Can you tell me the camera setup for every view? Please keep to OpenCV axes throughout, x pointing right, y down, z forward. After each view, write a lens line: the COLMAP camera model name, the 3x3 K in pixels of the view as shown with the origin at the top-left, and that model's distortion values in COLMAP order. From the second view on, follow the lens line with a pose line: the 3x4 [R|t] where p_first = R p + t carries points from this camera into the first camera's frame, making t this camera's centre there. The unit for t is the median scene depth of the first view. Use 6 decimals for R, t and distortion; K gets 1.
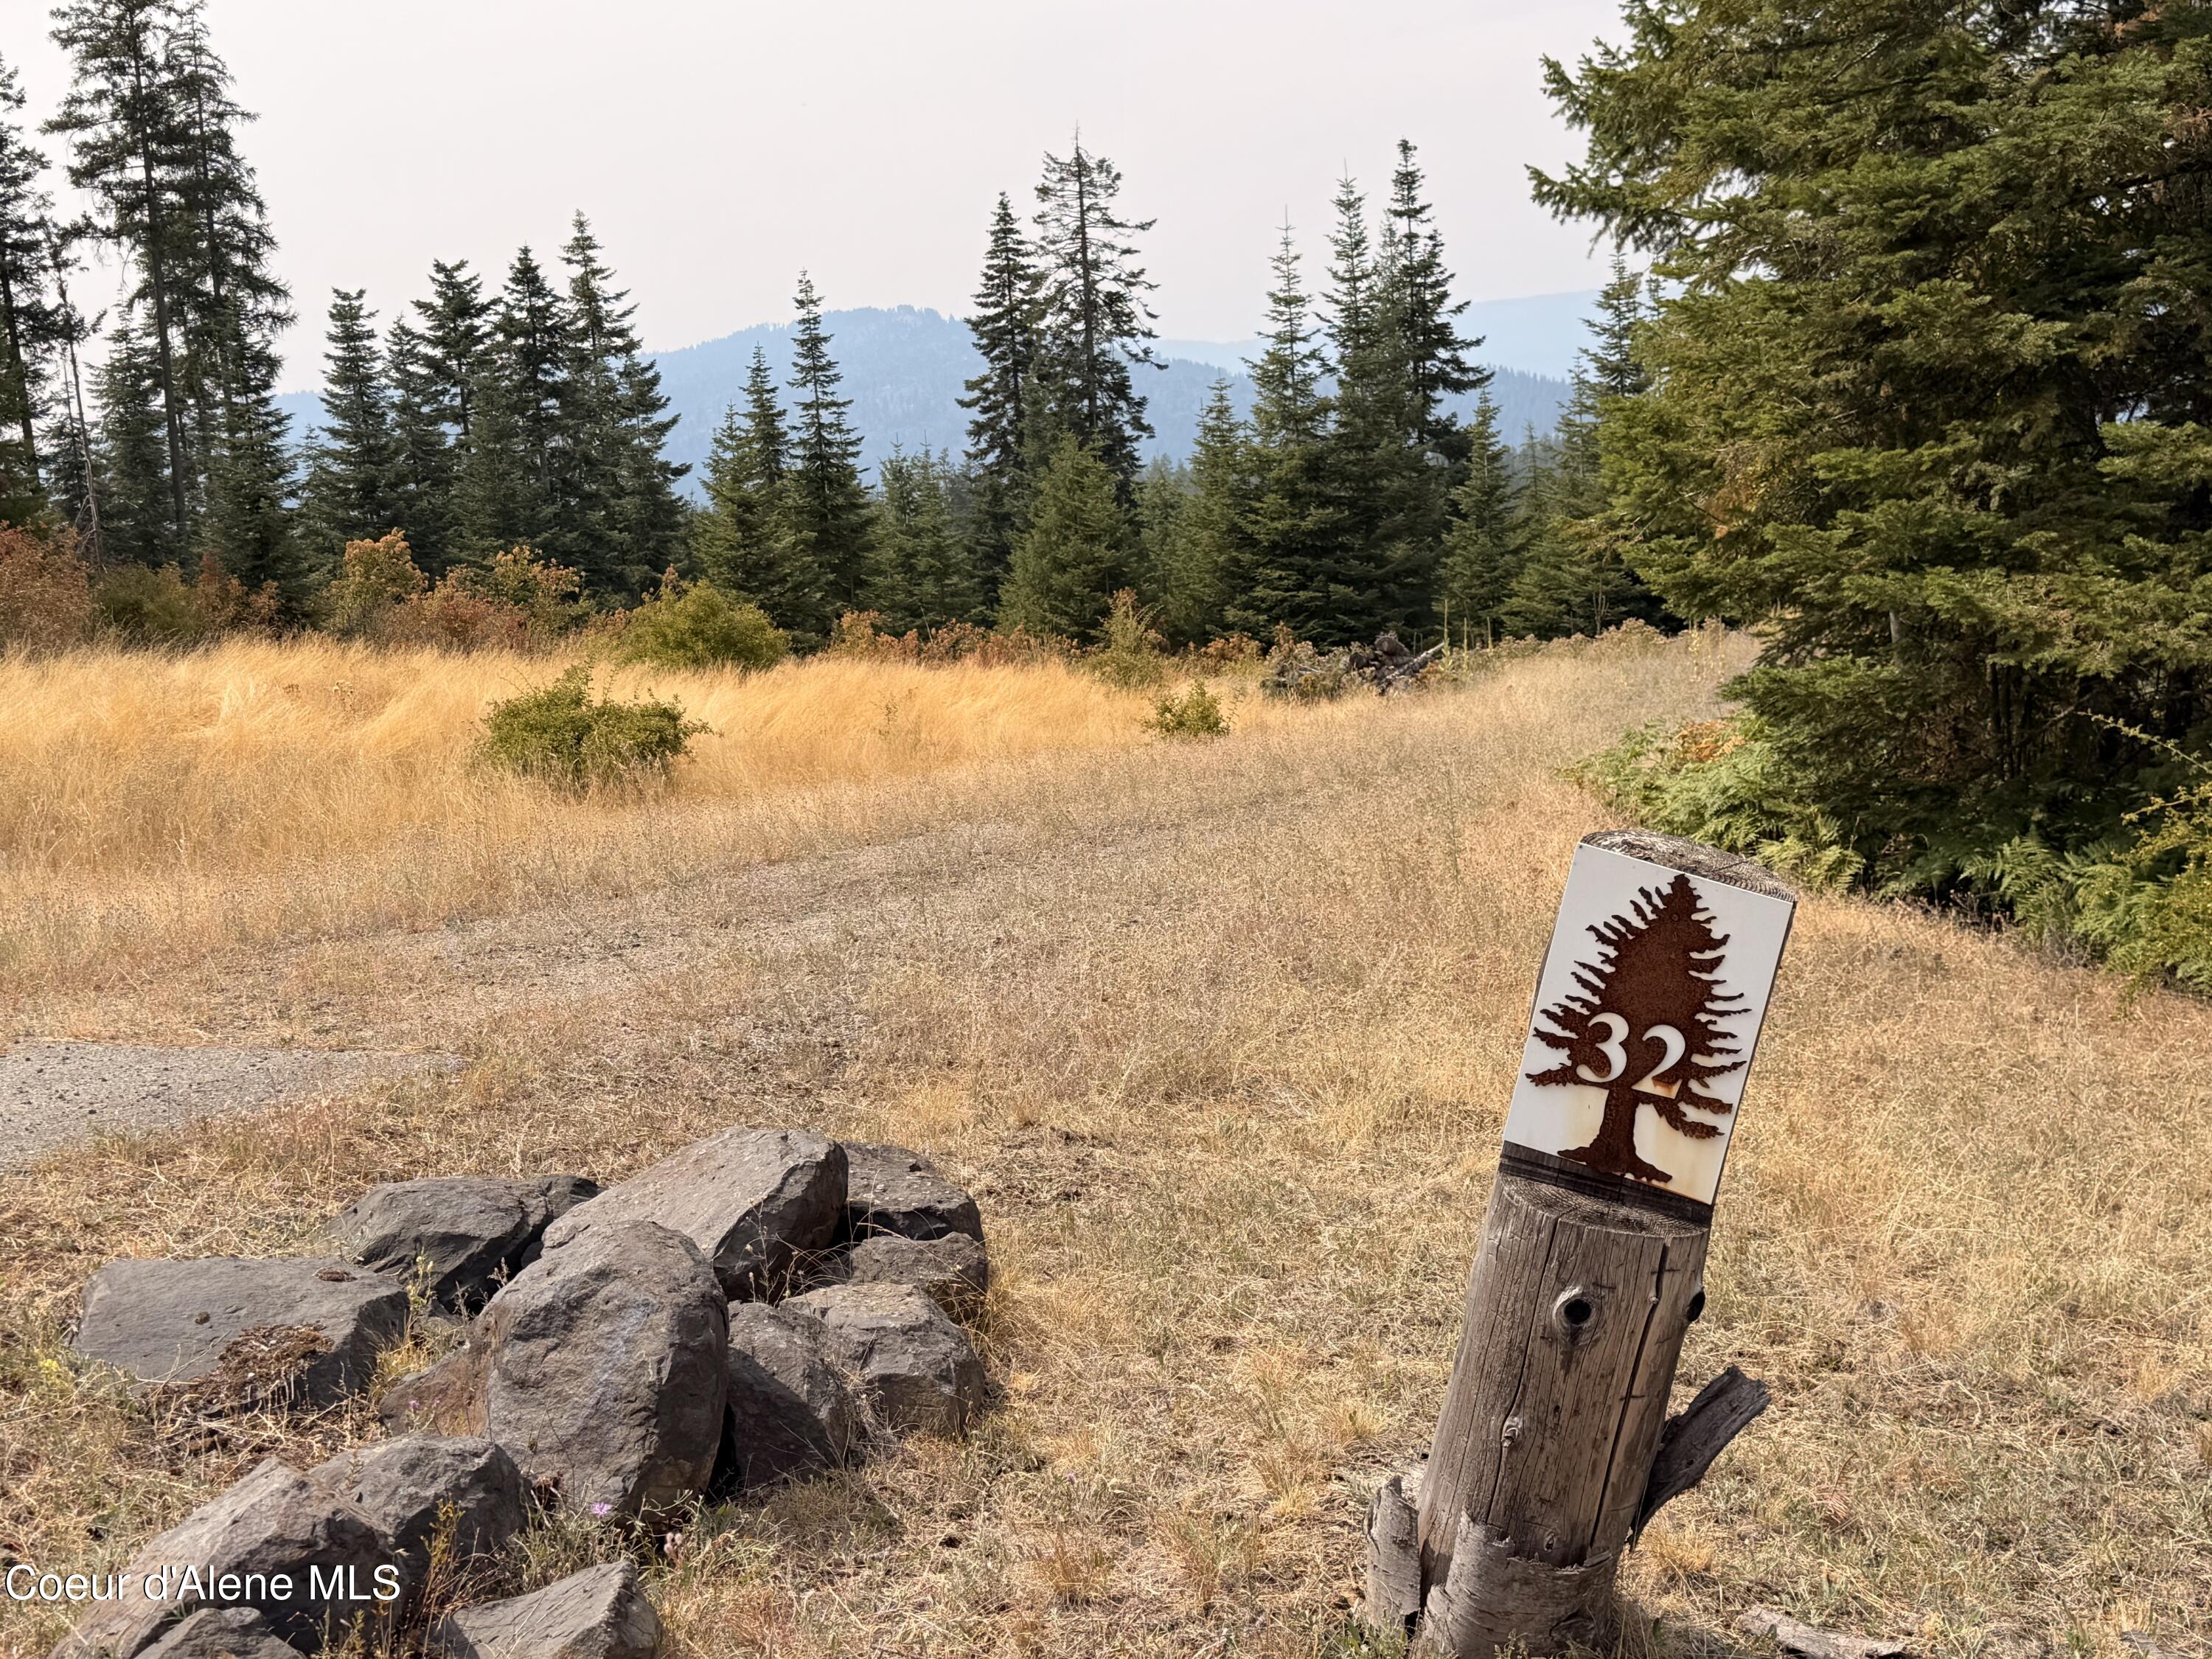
lens RADIAL K [[2711.7, 0, 1105.7], [0, 2711.7, 833.7], [0, 0, 1]] dist [0.025369, 0.000000]
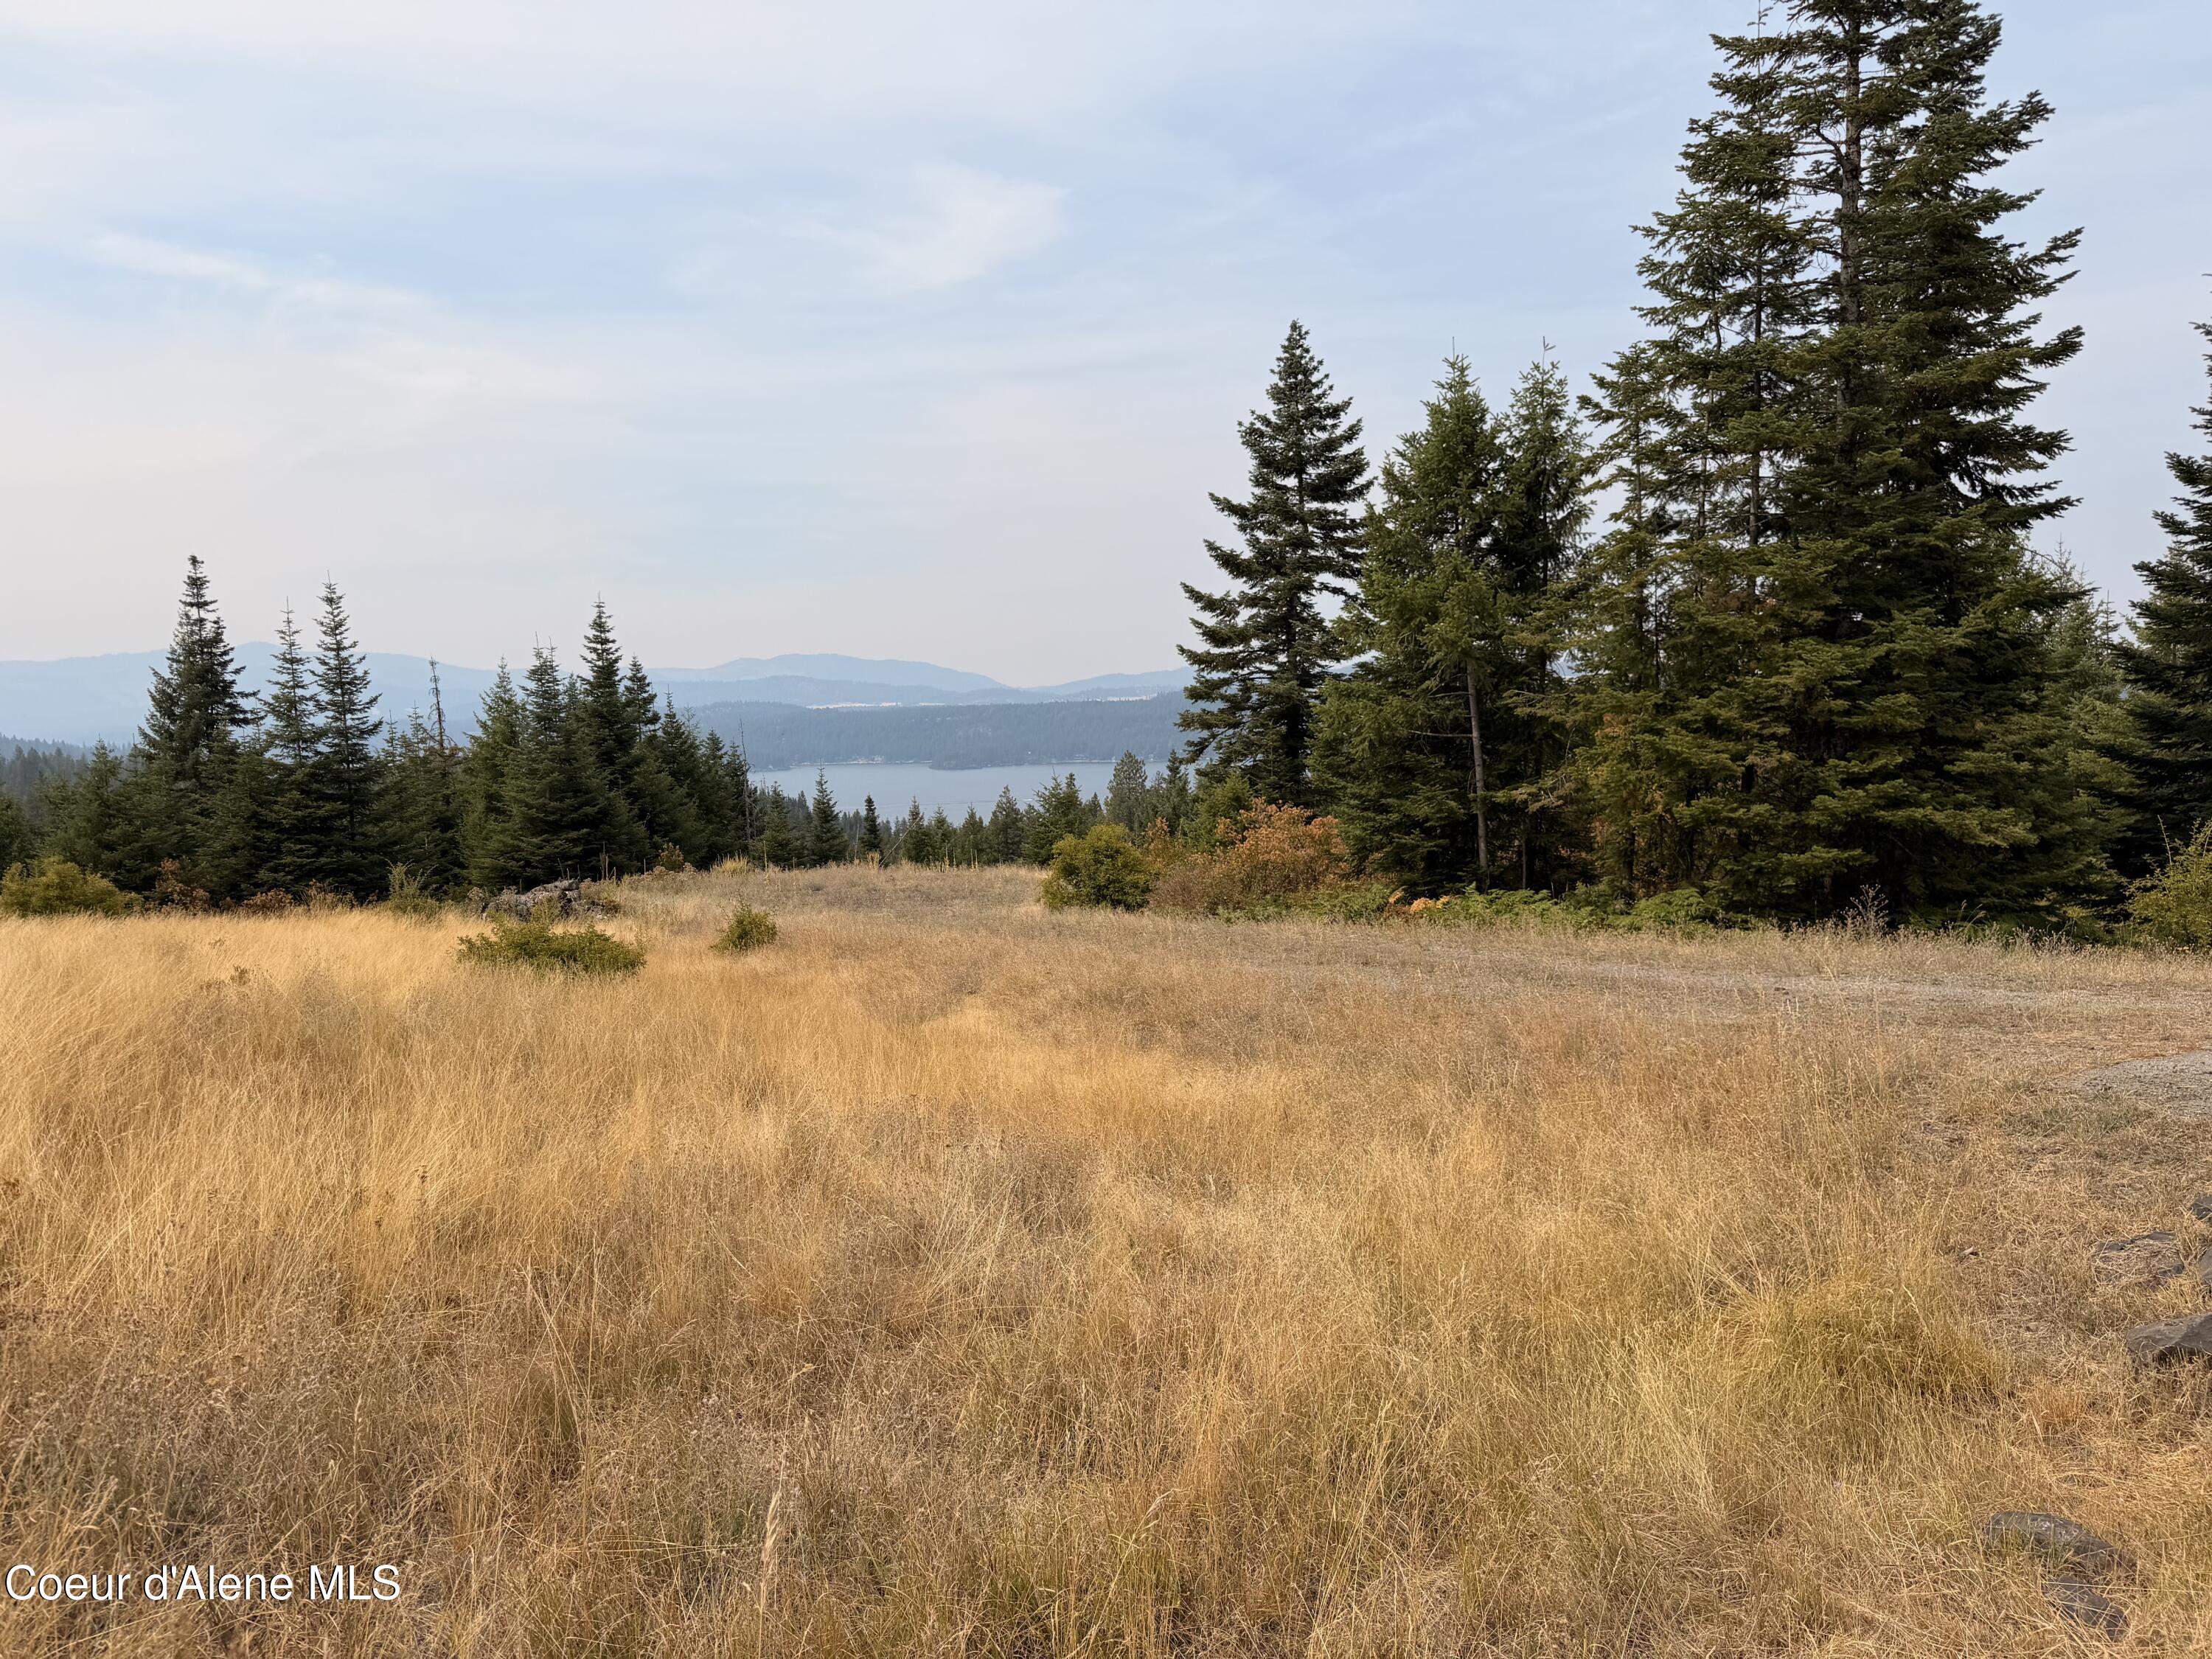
lens RADIAL K [[1541.9, 0, 1105.2], [0, 1541.9, 817.9], [0, 0, 1]] dist [-0.002568, -0.000300]
pose [[0.630724, -0.011983, 0.775915, -0.299432], [0.100013, 0.992797, -0.065966, -0.013788], [-0.769535, 0.119208, 0.627379, 0.152531]]
